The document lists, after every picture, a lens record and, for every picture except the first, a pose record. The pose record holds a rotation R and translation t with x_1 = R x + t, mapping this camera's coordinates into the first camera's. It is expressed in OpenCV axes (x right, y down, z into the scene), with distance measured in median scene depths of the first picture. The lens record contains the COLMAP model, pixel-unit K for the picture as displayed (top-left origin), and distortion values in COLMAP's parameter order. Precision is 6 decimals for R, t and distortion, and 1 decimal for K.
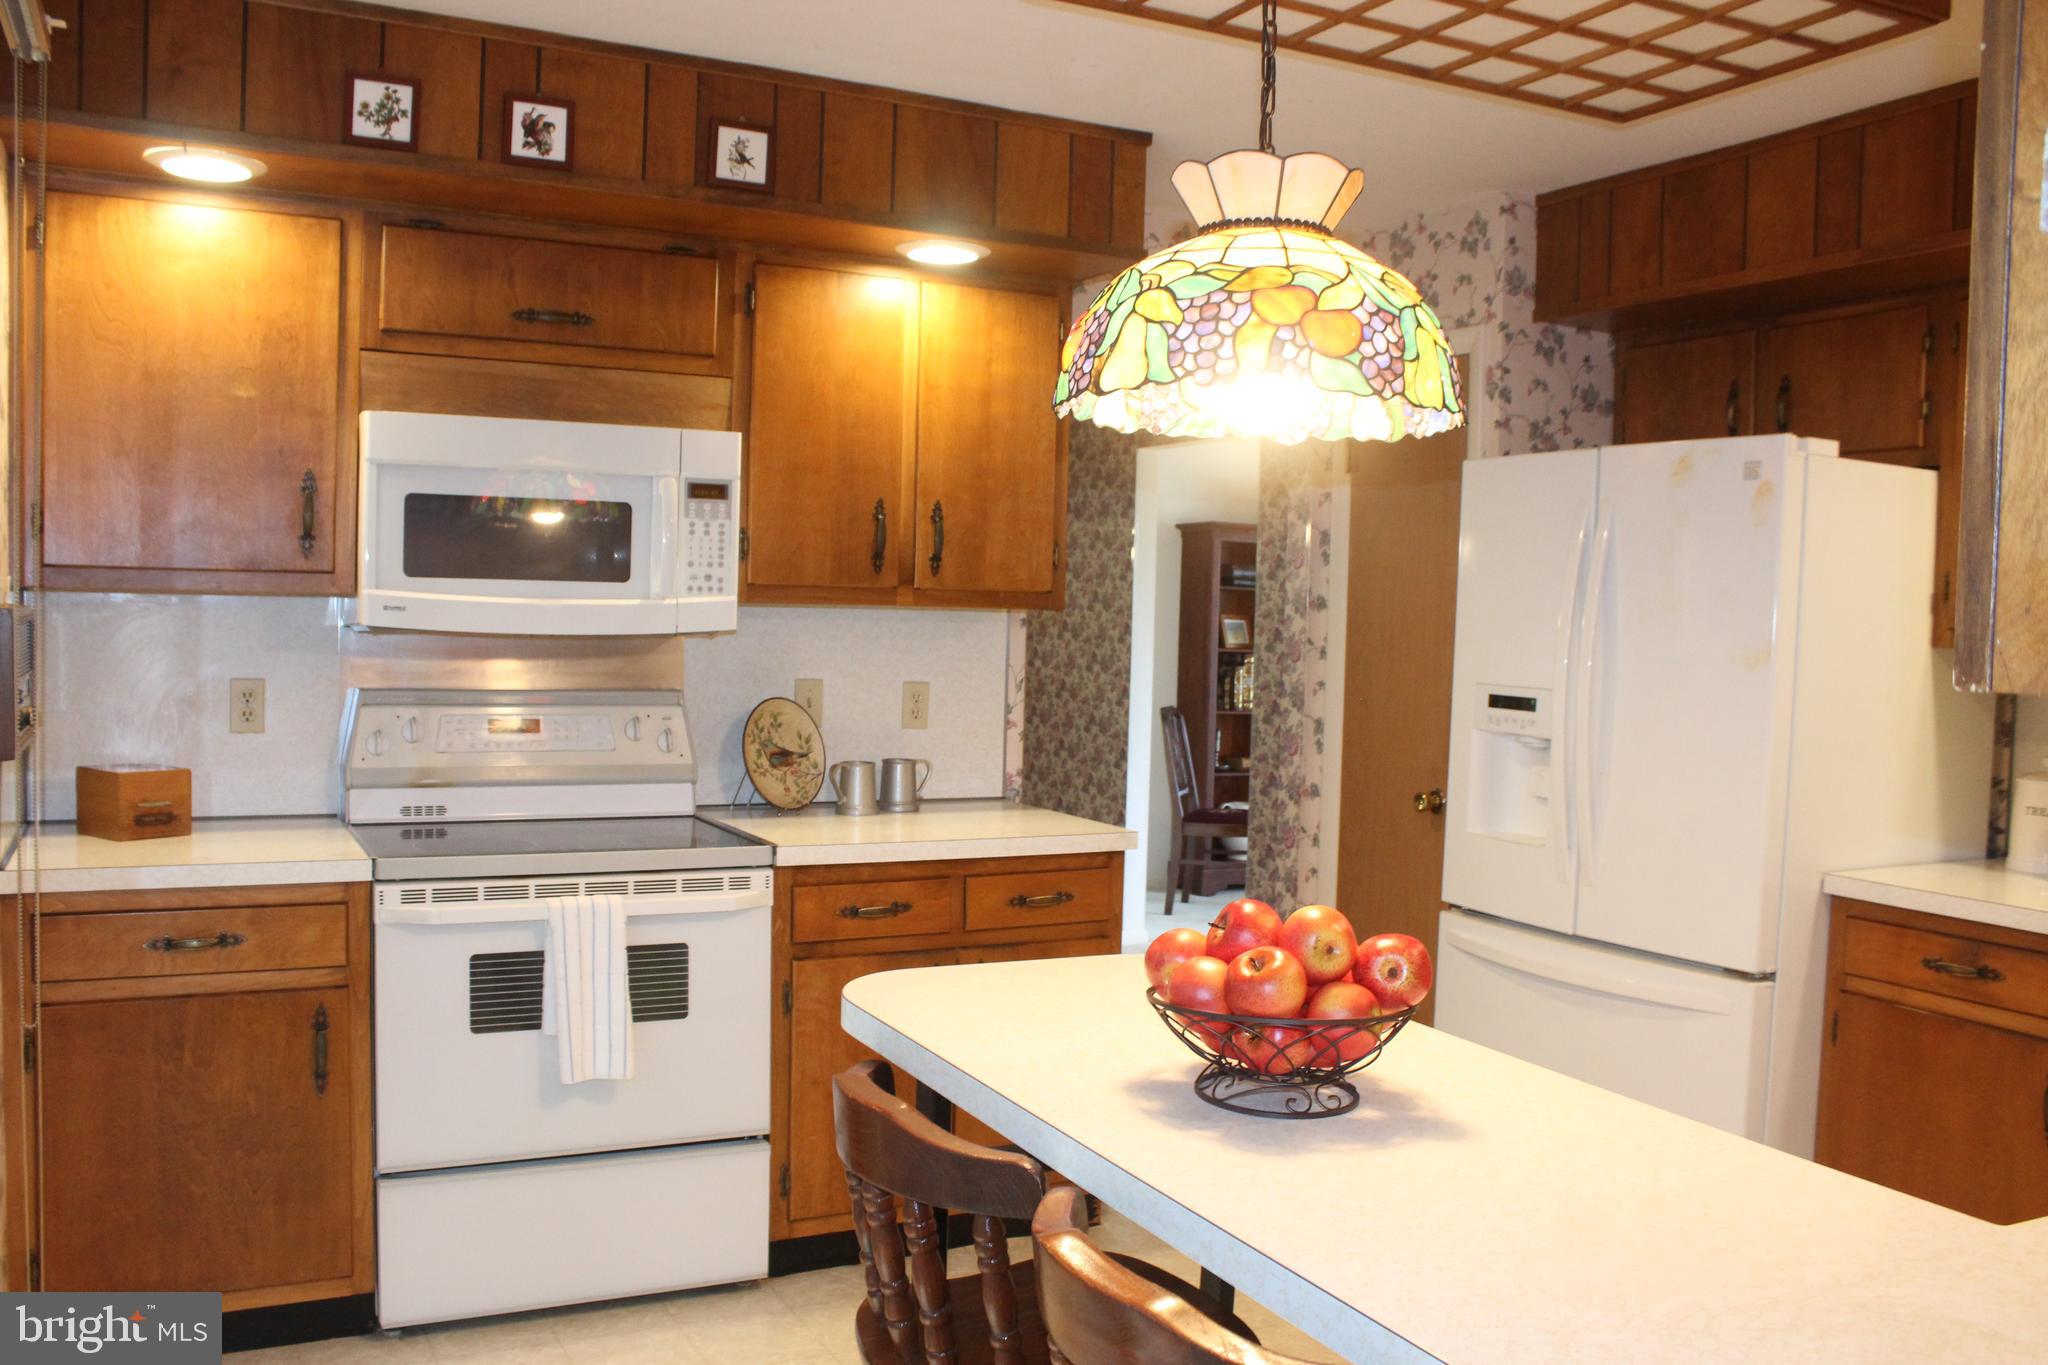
lens RADIAL K [[1680.4, 0, 993.7], [0, 1680.4, 696.4], [0, 0, 1]] dist [-0.173633, 0.149914]
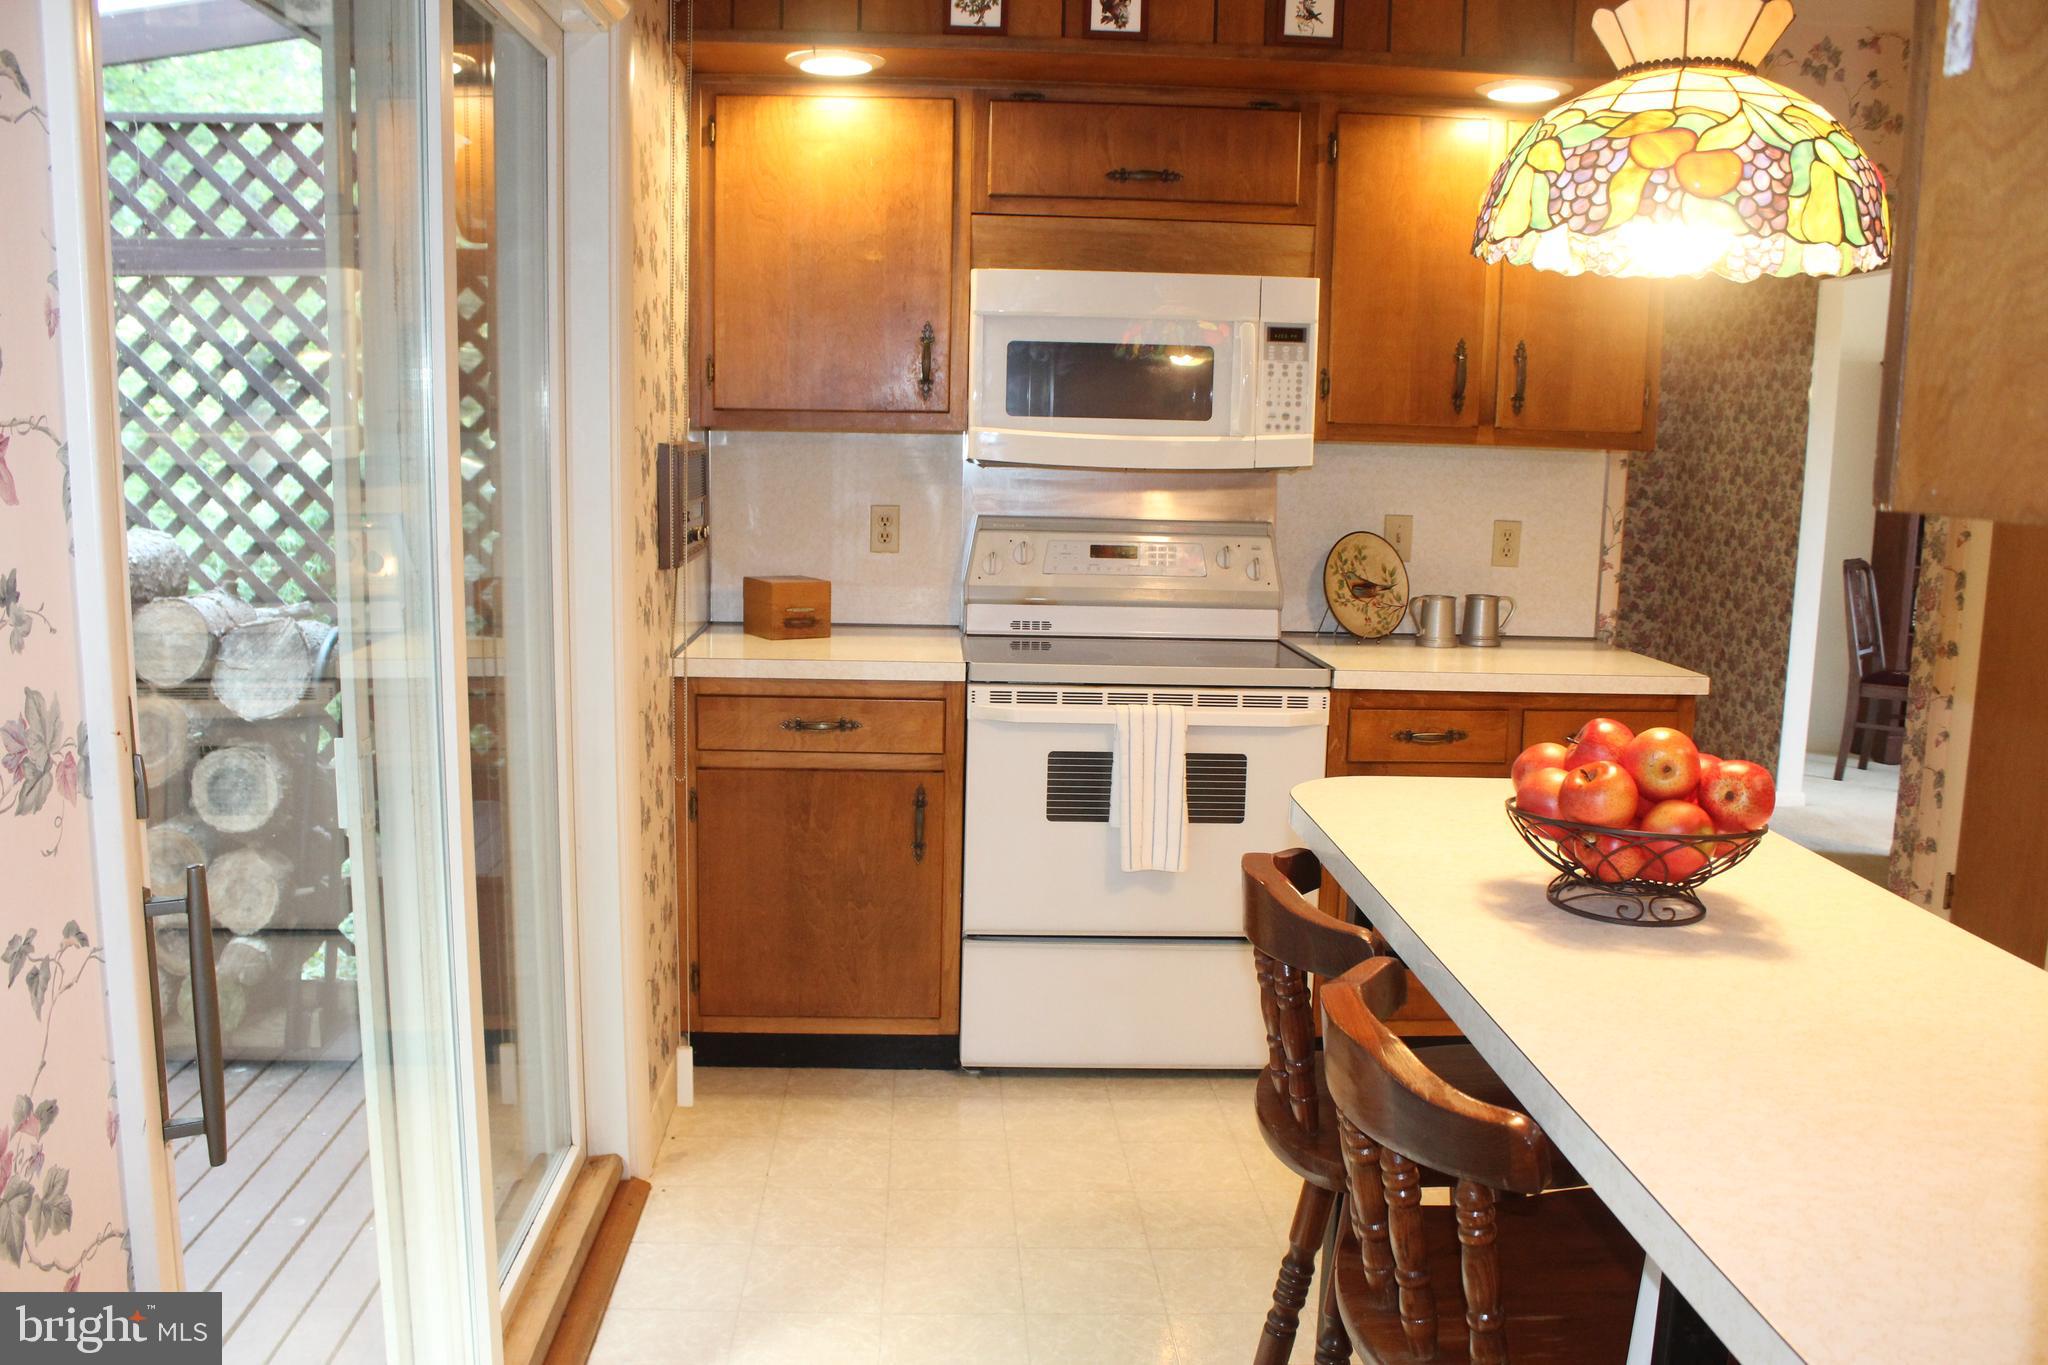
lens RADIAL K [[1680.4, 0, 993.7], [0, 1680.4, 696.4], [0, 0, 1]] dist [-0.173633, 0.149914]
pose [[0.909361, 0.057425, -0.412026, 0.115862], [-0.018102, 0.994951, 0.098716, 0.005557], [0.415614, -0.082310, 0.905809, -0.056451]]
